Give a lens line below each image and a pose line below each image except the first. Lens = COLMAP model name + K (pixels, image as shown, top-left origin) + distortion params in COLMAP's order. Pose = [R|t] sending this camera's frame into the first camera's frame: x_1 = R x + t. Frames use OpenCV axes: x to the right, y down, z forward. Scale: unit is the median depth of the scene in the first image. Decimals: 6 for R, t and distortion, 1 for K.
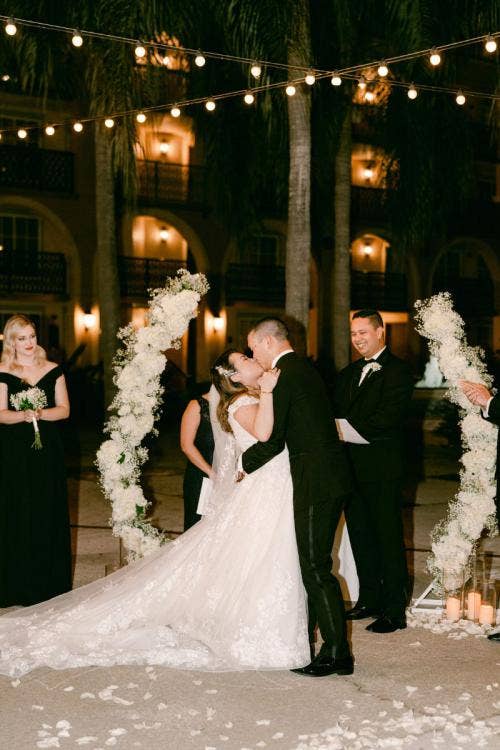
lens RADIAL K [[1237.9, 0, 250.0], [0, 1237.9, 375.0], [0, 0, 1]] dist [0.010818, 0.010637]
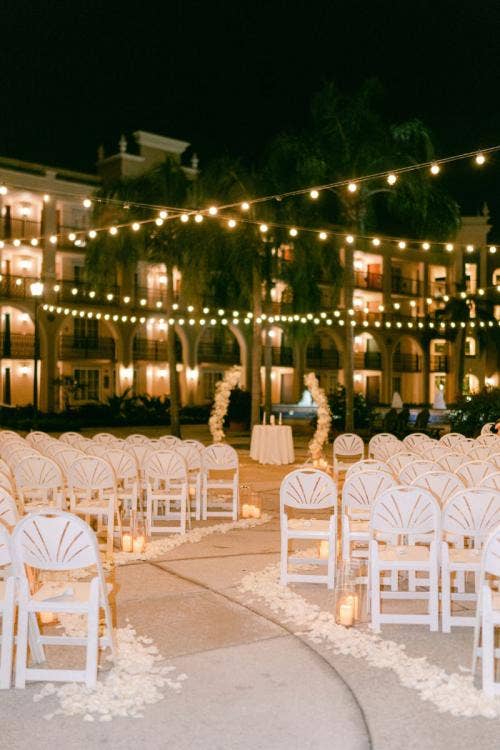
lens RADIAL K [[848.7, 0, 253.9], [0, 848.7, 397.1], [0, 0, 1]] dist [-0.002985, -0.019106]
pose [[0.996203, -0.002592, 0.087021, -0.201987], [0.003330, 0.999960, -0.008339, 0.019413], [-0.086996, 0.008598, 0.996172, -1.274383]]
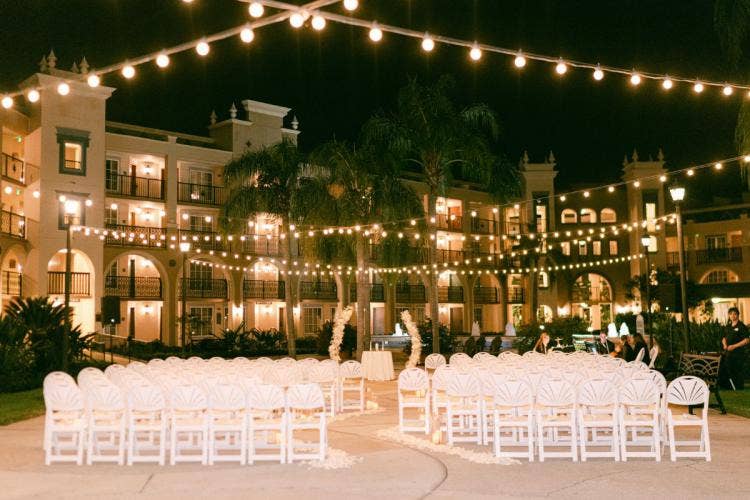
lens RADIAL K [[848.7, 0, 375.0], [0, 848.7, 250.0], [0, 0, 1]] dist [-0.002985, -0.019106]
pose [[0.991549, -0.011556, 0.129219, -0.342978], [0.024685, 0.994634, -0.100471, 0.022940], [-0.127365, 0.102811, 0.986513, -1.984641]]
